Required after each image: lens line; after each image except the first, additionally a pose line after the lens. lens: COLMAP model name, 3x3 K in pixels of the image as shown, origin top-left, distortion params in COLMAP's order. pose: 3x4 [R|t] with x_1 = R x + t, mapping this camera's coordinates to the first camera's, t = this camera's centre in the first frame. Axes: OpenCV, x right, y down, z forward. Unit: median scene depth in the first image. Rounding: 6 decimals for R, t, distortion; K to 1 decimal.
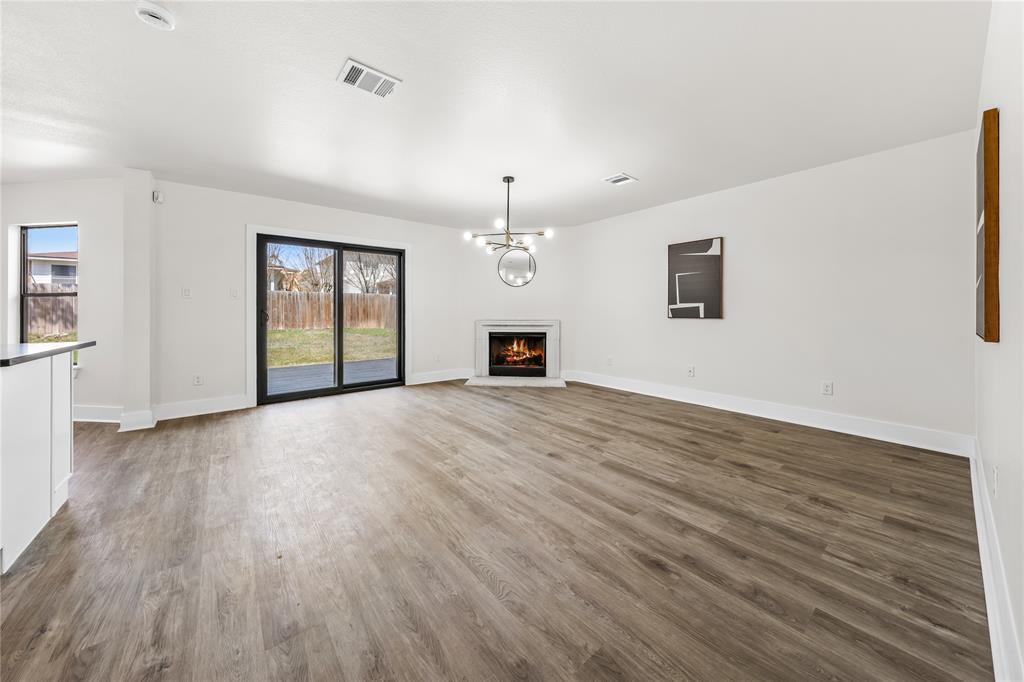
lens RADIAL K [[357.1, 0, 511.1], [0, 357.1, 313.7], [0, 0, 1]] dist [-0.004895, 0.000682]
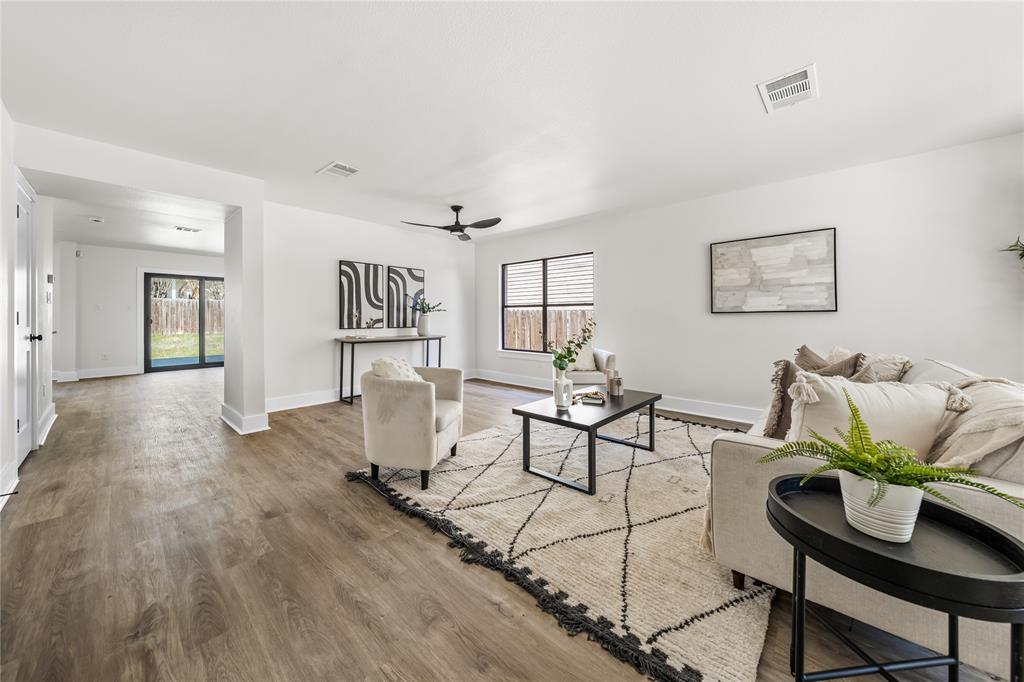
lens RADIAL K [[357.1, 0, 508.1], [0, 357.1, 318.1], [0, 0, 1]] dist [-0.004895, 0.000682]
pose [[0.988419, -0.002436, 0.151730, 0.756536], [0.002873, 0.999992, -0.002660, 0.003792], [-0.151722, 0.003065, 0.988418, -0.954543]]
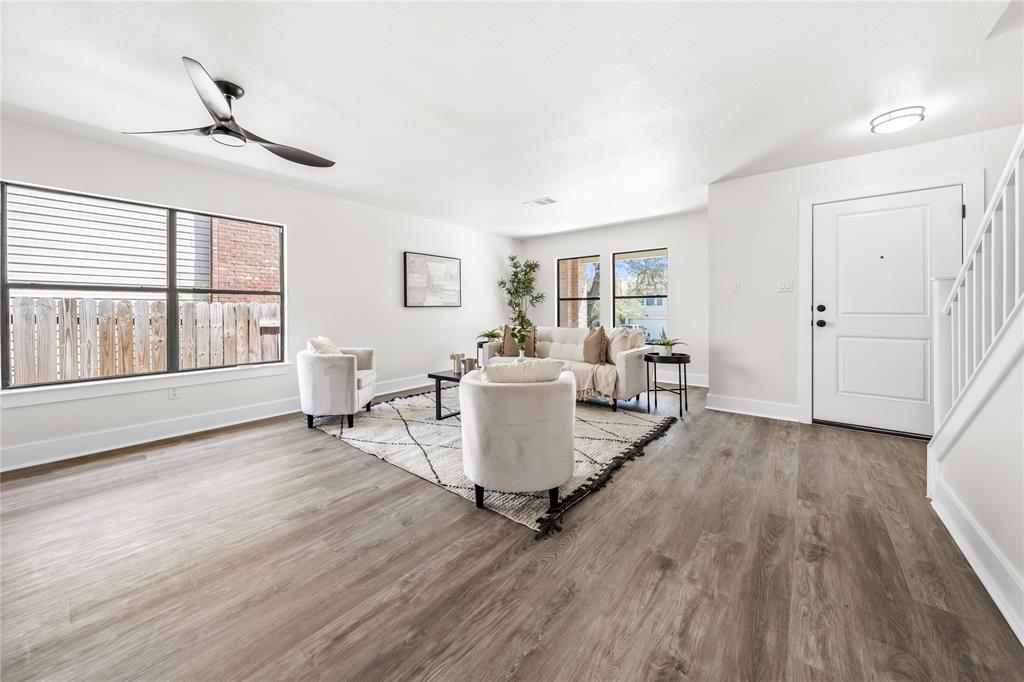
lens RADIAL K [[363.1, 0, 510.6], [0, 363.1, 316.8], [0, 0, 1]] dist [-0.001442, 0.000326]
pose [[-0.204561, -0.019200, 0.978665, 0.187935], [0.008028, 0.999741, 0.021291, -0.000787], [-0.978821, 0.012212, -0.204354, -0.211310]]
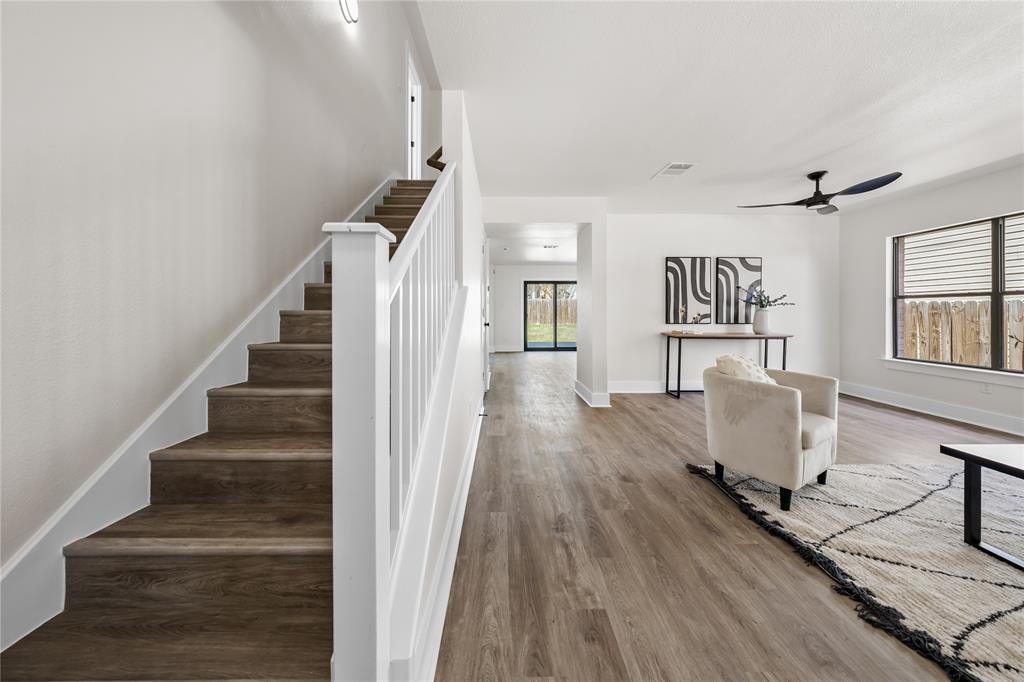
lens RADIAL K [[357.1, 0, 507.8], [0, 357.1, 313.2], [0, 0, 1]] dist [-0.004895, 0.000682]
pose [[0.785231, 0.000052, -0.619203, 0.716286], [-0.002626, 0.999991, -0.003245, 0.004958], [0.619198, 0.004174, 0.785224, -0.993563]]
